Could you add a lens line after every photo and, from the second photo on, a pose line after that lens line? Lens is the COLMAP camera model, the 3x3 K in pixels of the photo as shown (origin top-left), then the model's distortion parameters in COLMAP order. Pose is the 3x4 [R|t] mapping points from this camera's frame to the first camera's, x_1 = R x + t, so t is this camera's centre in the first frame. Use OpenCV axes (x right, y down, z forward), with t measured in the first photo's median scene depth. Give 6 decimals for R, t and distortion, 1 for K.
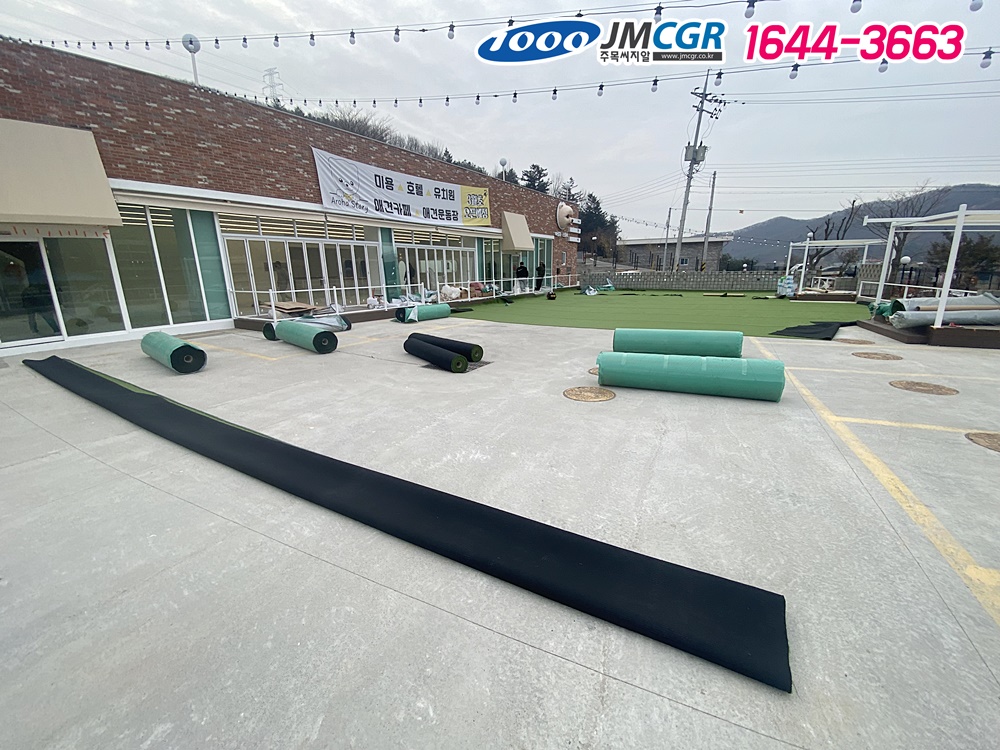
lens RADIAL K [[399.0, 0, 502.3], [0, 399.0, 374.6], [0, 0, 1]] dist [-0.001385, -0.012858]
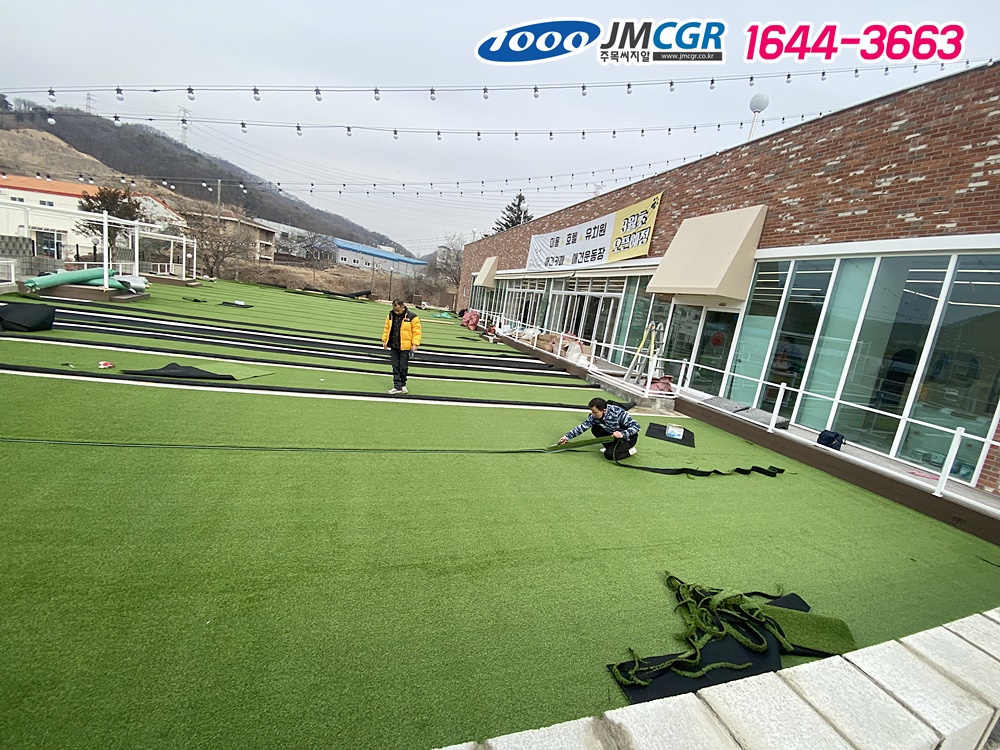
lens RADIAL K [[399.0, 0, 496.5], [0, 399.0, 377.5], [0, 0, 1]] dist [-0.001385, -0.012858]
pose [[-0.629009, 0.064545, -0.774714, 0.655235], [-0.333000, 0.878122, 0.343531, -0.401388], [0.702466, 0.474064, -0.530853, 1.440801]]
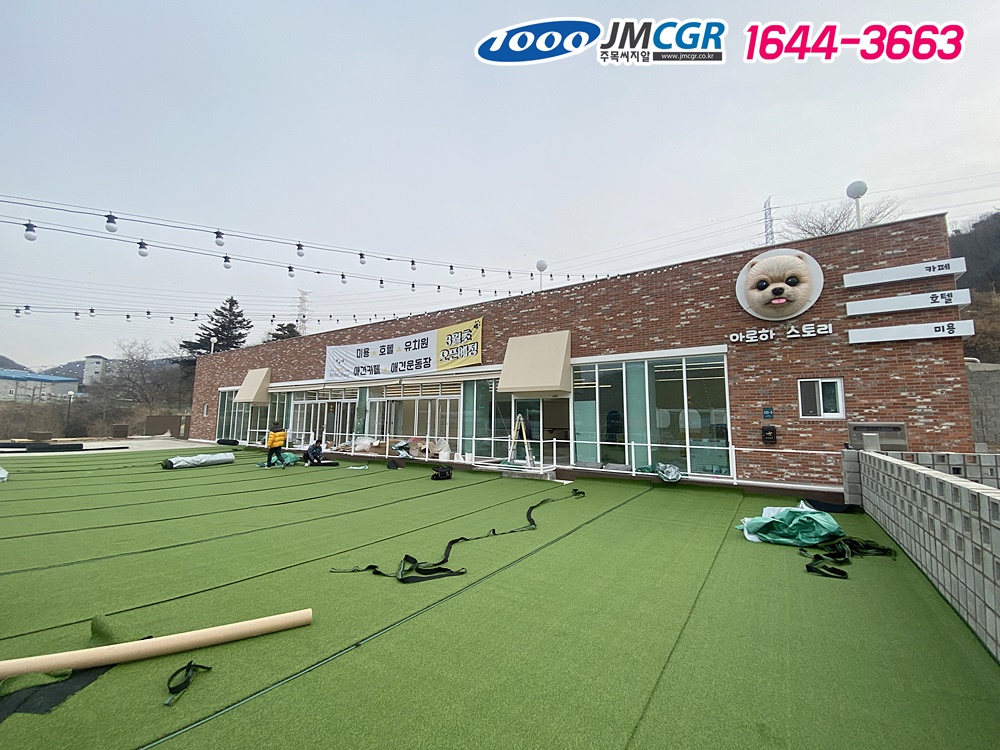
lens RADIAL K [[399.0, 0, 496.5], [0, 399.0, 373.5], [0, 0, 1]] dist [-0.001385, -0.012858]
pose [[-0.013752, -0.106838, -0.994181, 0.791961], [-0.266608, 0.958673, -0.099334, -0.342267], [0.963707, 0.263690, -0.041667, 1.239756]]
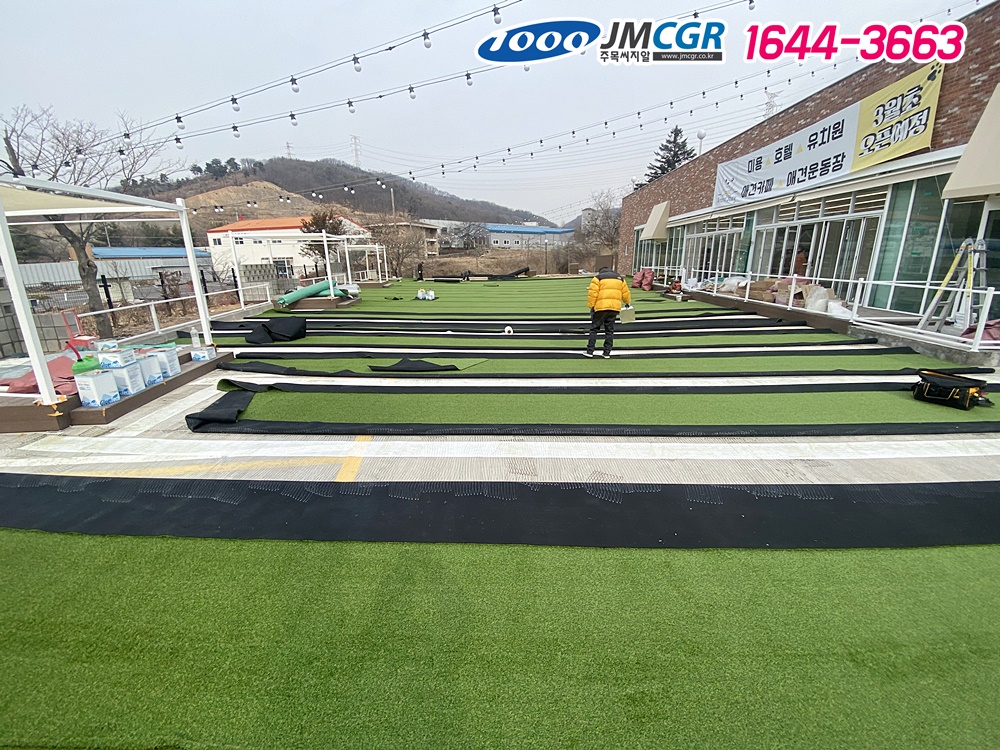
lens RADIAL K [[399.0, 0, 496.3], [0, 399.0, 374.2], [0, 0, 1]] dist [-0.001385, -0.012858]
pose [[-0.862014, 0.167734, -0.478327, 0.666051], [-0.100544, 0.868330, 0.485690, -0.373148], [0.496812, 0.466764, -0.731648, 1.369451]]
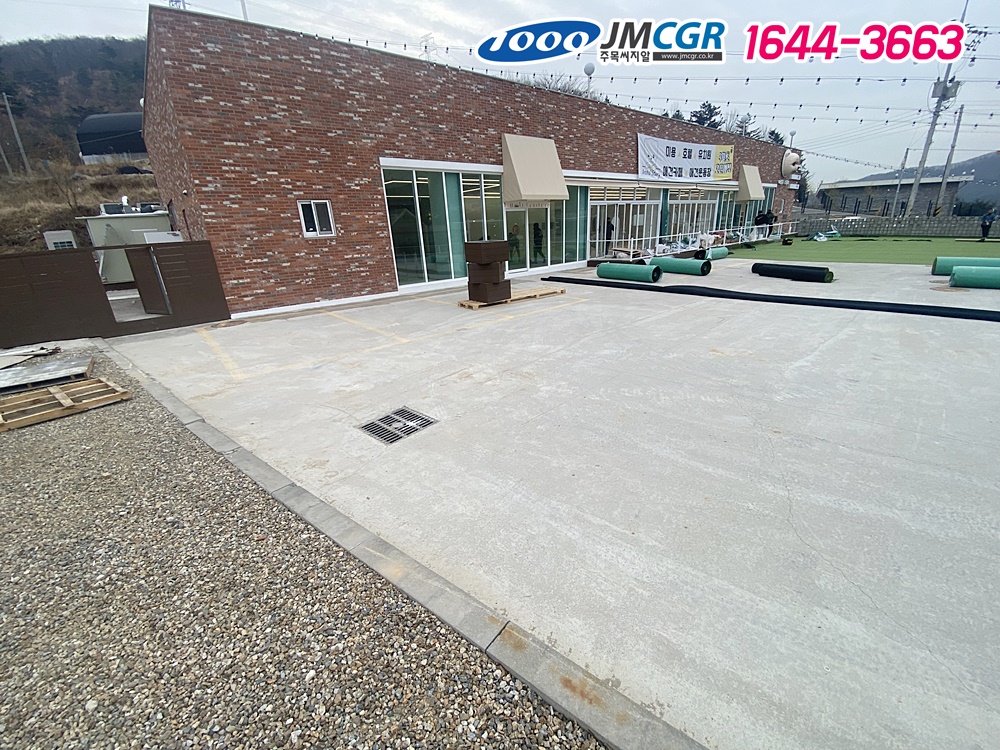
lens RADIAL K [[399.0, 0, 502.7], [0, 399.0, 380.9], [0, 0, 1]] dist [-0.001385, -0.012858]
pose [[0.953703, 0.063908, -0.293882, -0.326230], [-0.030695, 0.992743, 0.116274, 0.094516], [0.299180, -0.101870, 0.948743, -0.366802]]
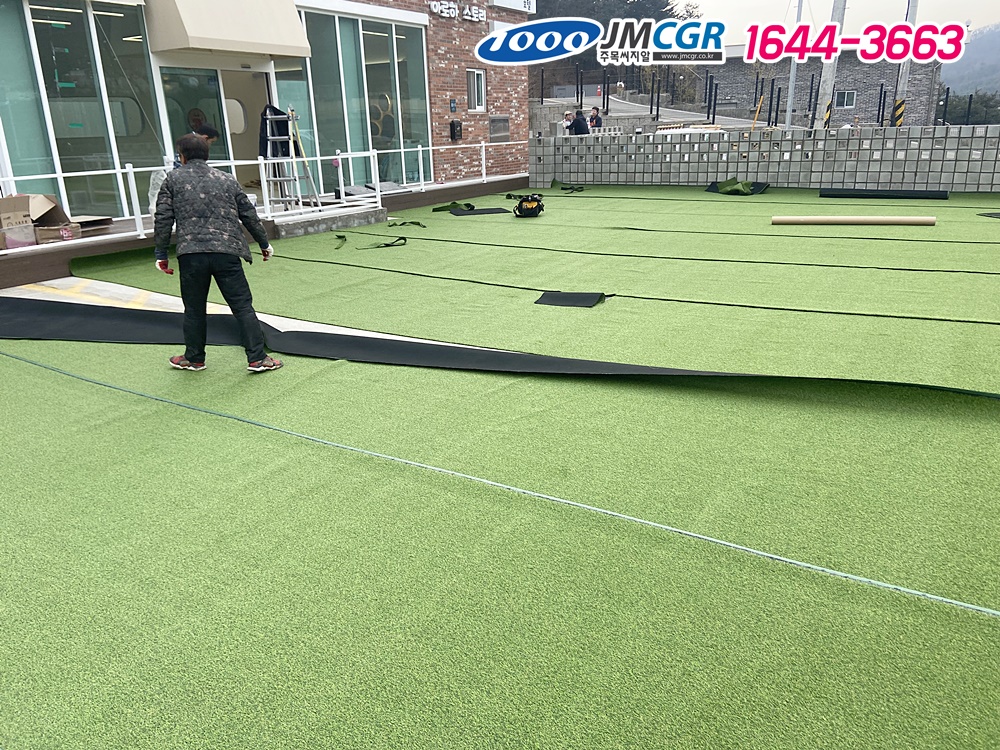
lens RADIAL K [[734.9, 0, 495.1], [0, 734.9, 369.5], [0, 0, 1]] dist [0.041640, -0.036132]
pose [[0.999833, -0.018096, -0.002481, 0.271845], [0.018217, 0.997814, 0.063520, -0.163362], [0.001327, -0.063554, 0.997977, 0.616841]]
